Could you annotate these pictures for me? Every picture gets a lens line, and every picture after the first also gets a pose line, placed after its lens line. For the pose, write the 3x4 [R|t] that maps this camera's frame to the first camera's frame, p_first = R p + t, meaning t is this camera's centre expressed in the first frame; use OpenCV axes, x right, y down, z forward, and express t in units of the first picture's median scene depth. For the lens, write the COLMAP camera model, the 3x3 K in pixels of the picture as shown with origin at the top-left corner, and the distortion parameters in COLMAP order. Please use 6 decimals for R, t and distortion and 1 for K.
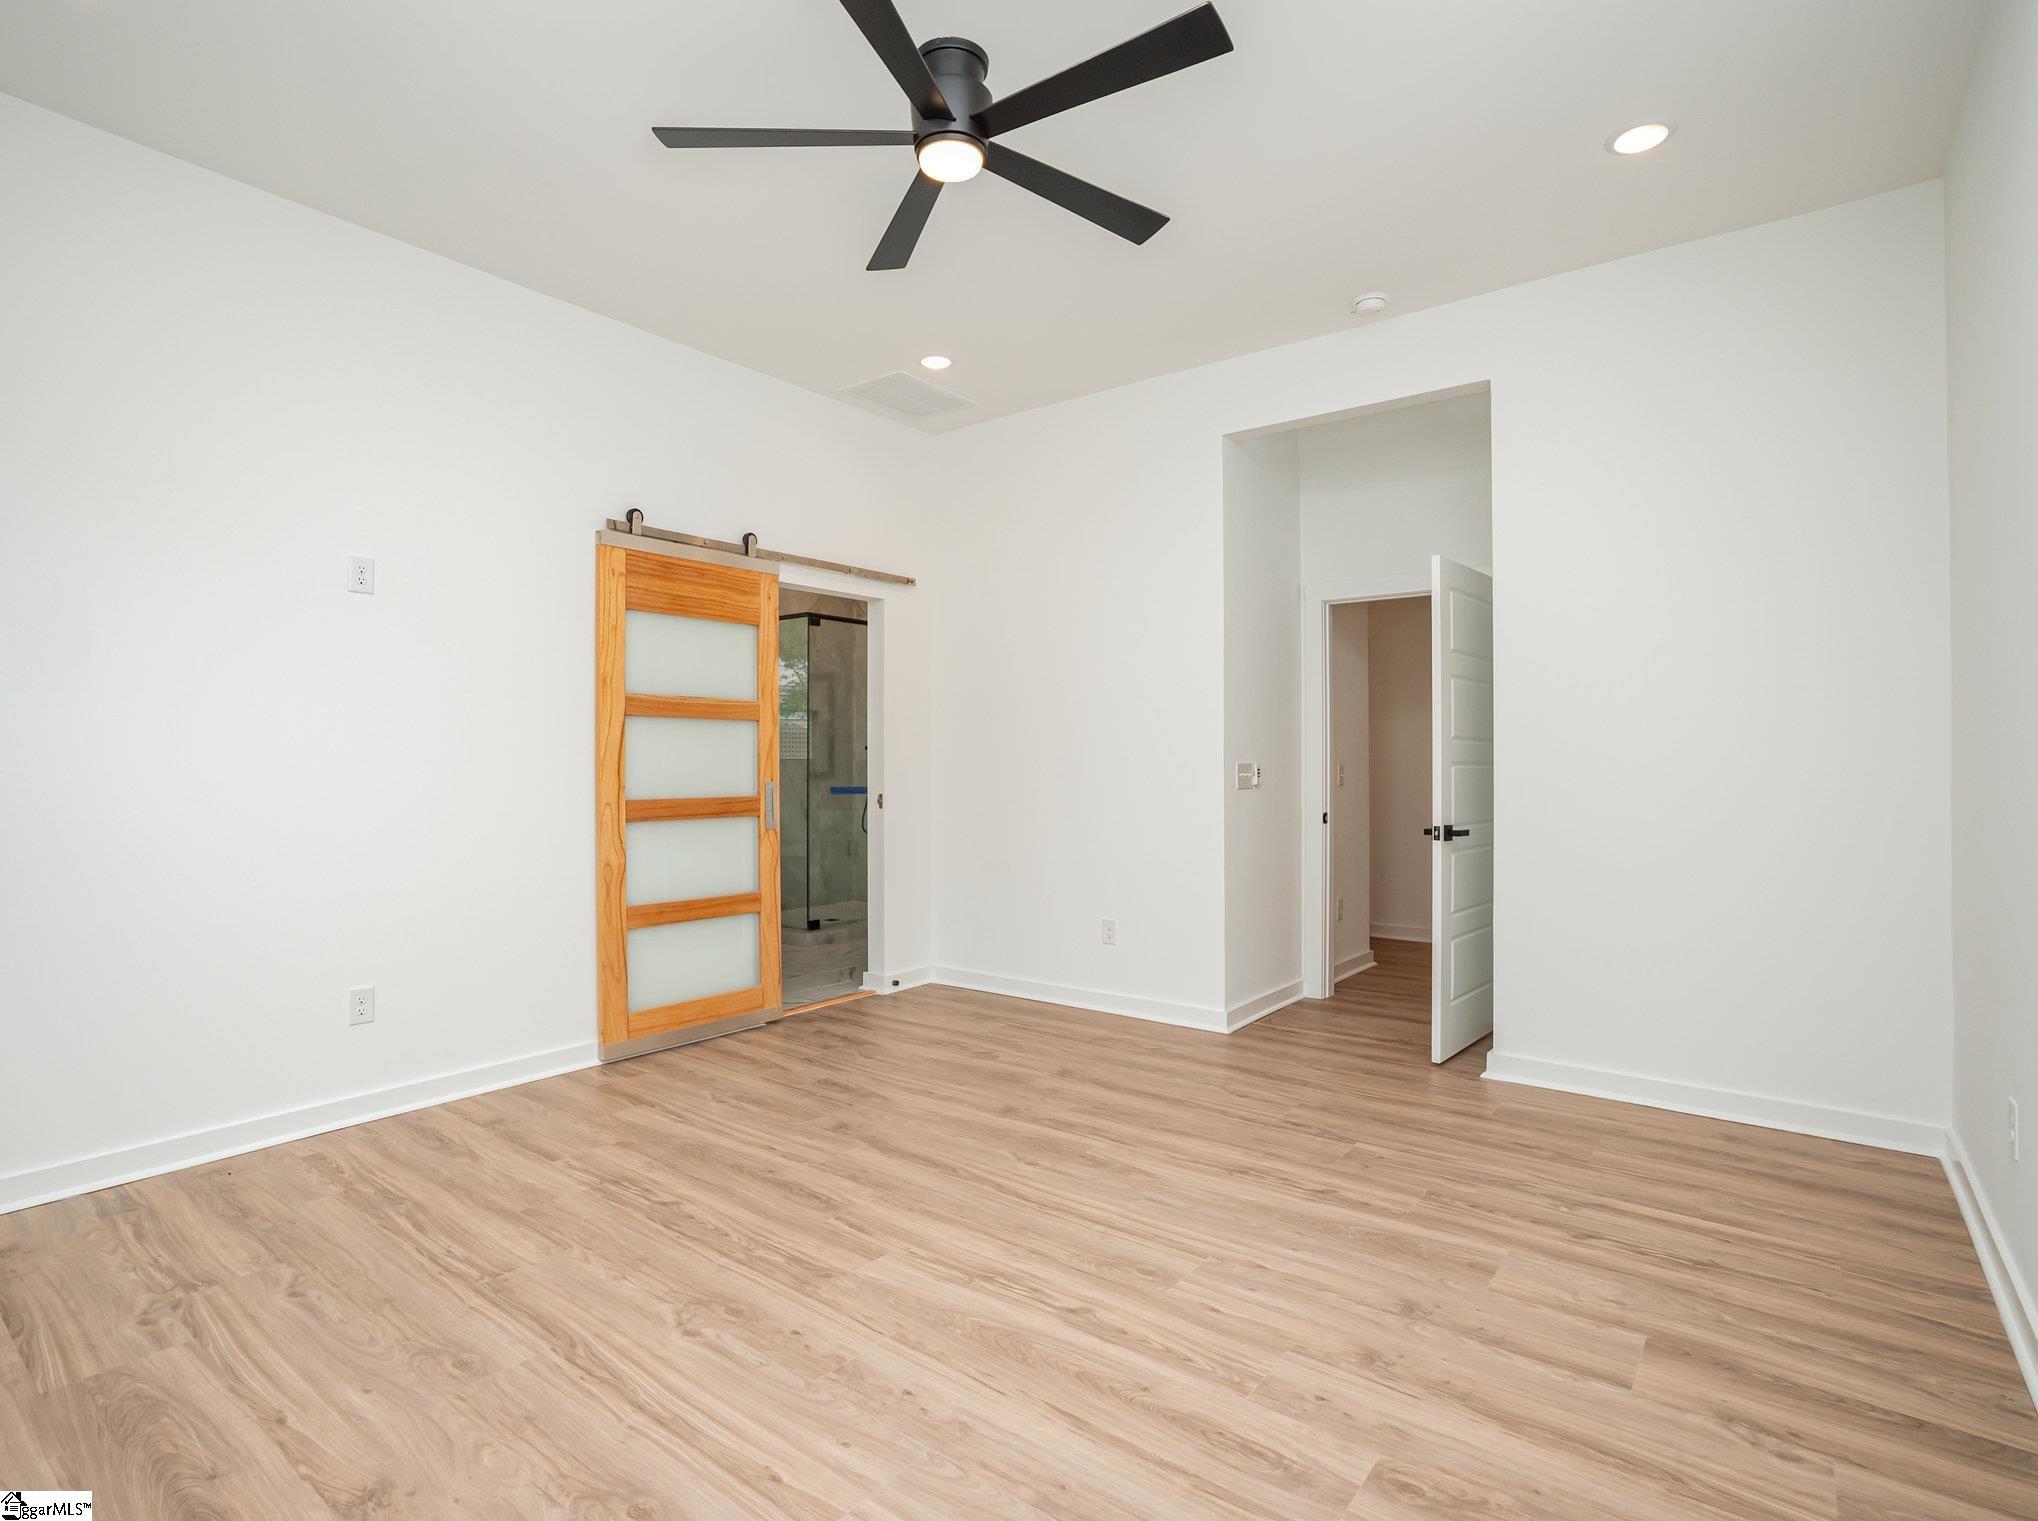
lens RADIAL K [[1000.8, 0, 1012.2], [0, 1000.8, 755.3], [0, 0, 1]] dist [-0.035119, 0.007099]
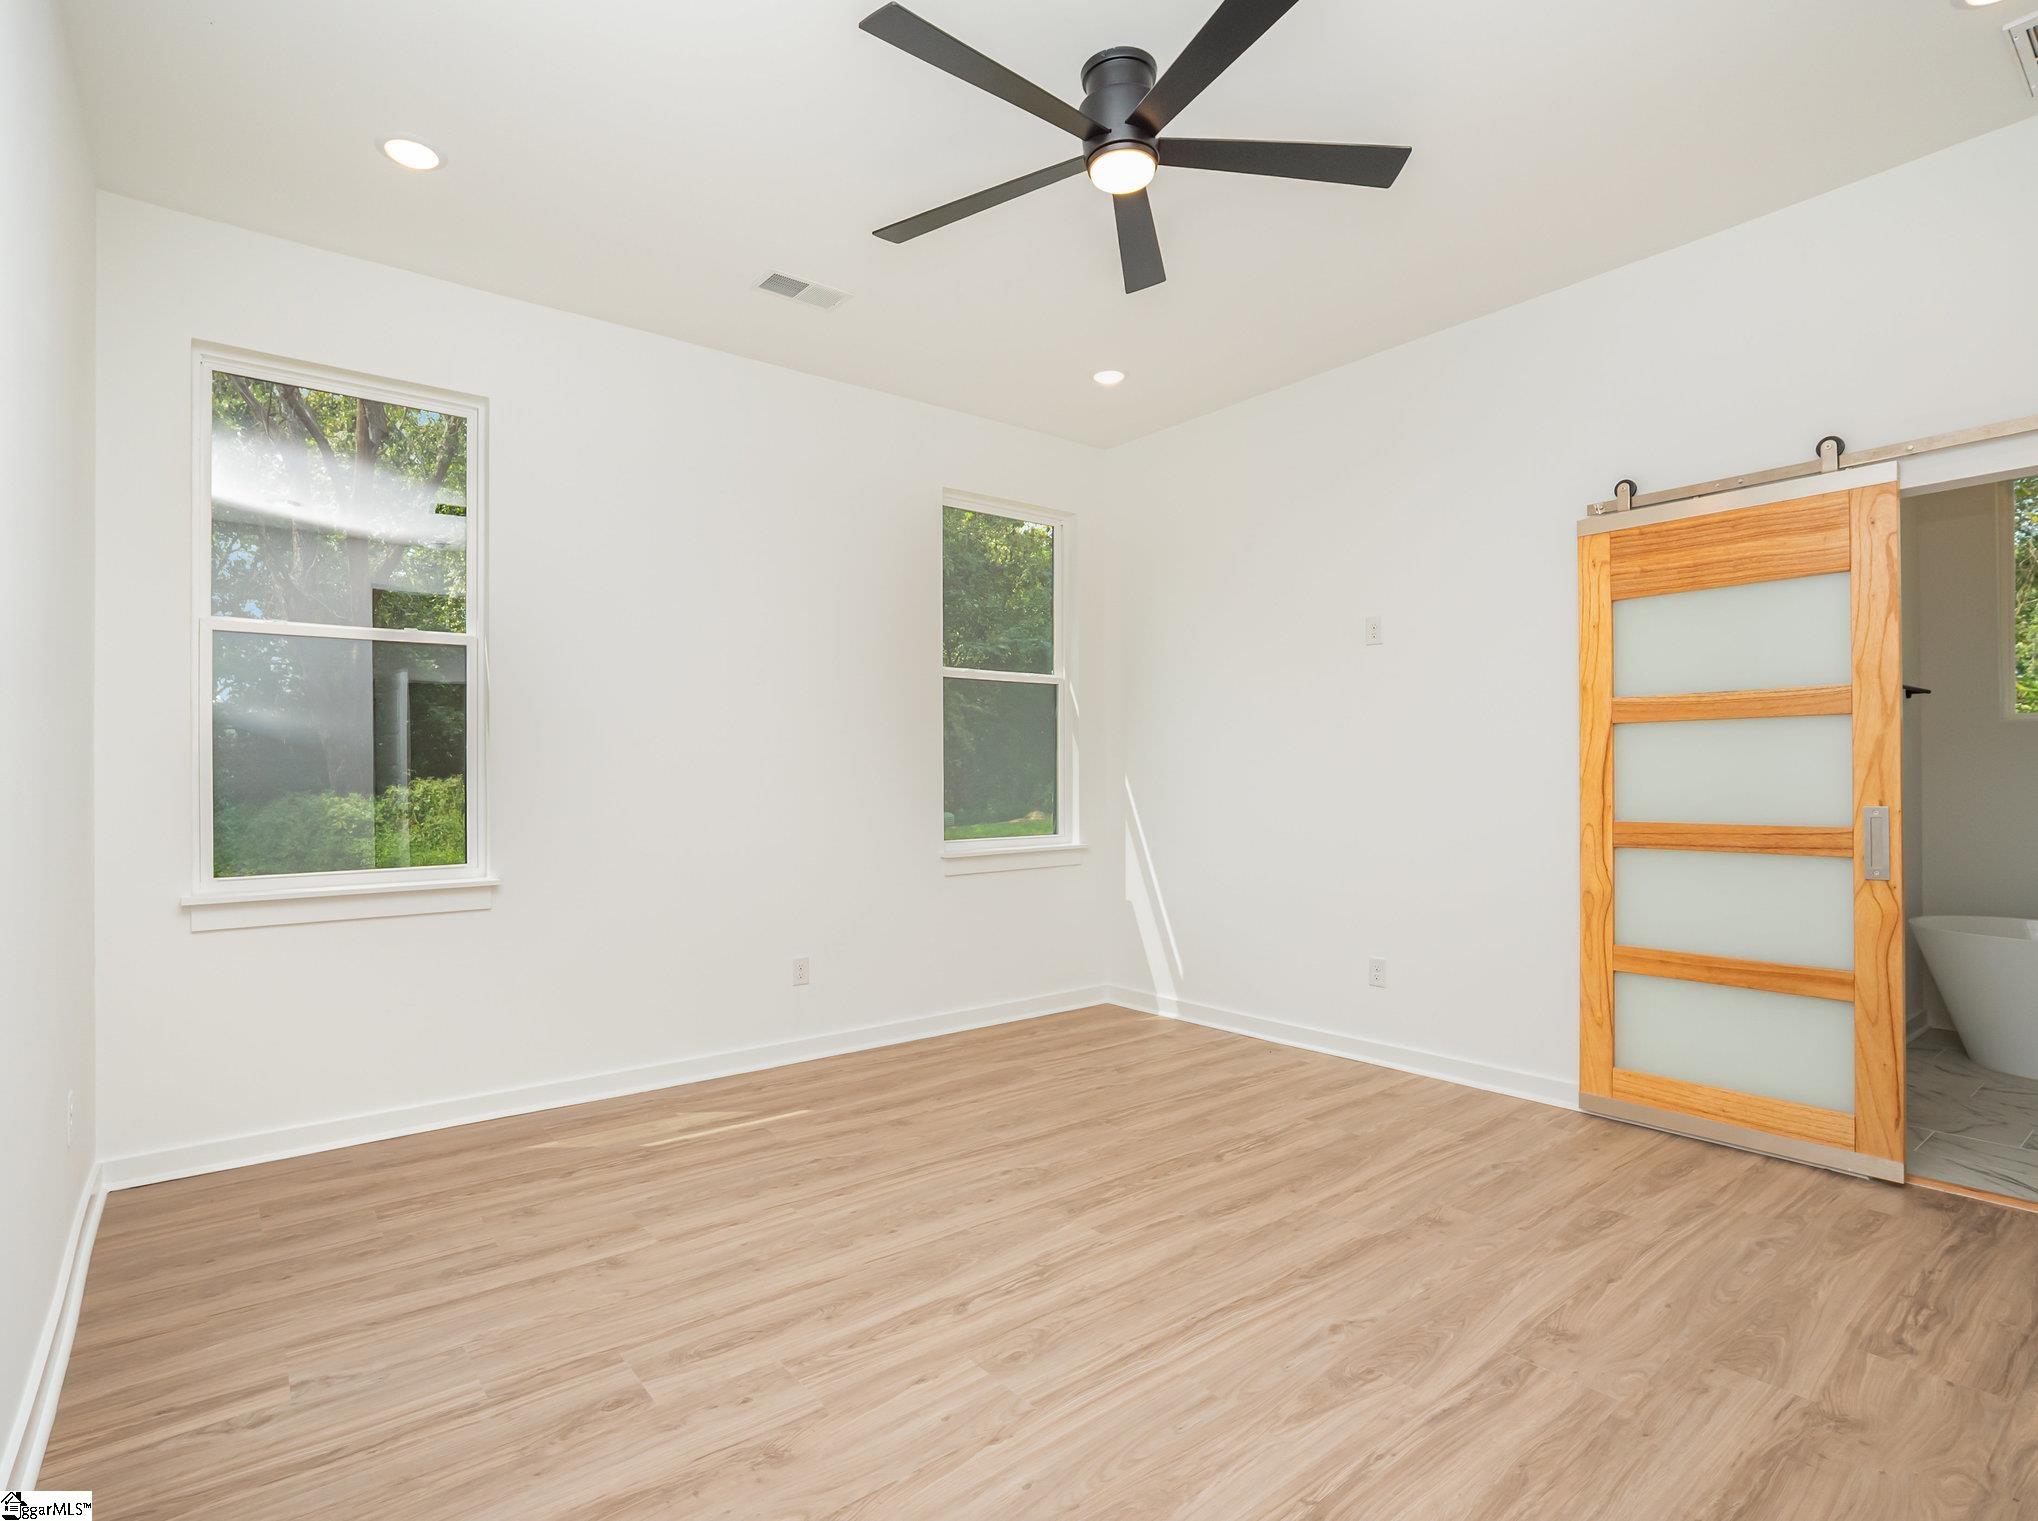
lens RADIAL K [[1000.8, 0, 1005.6], [0, 1000.8, 781.2], [0, 0, 1]] dist [-0.035119, 0.007099]
pose [[-0.217660, 0.001306, -0.976024, 0.718537], [0.014525, 0.999893, -0.001902, 0.004348], [0.975917, -0.014591, -0.217656, 0.852420]]
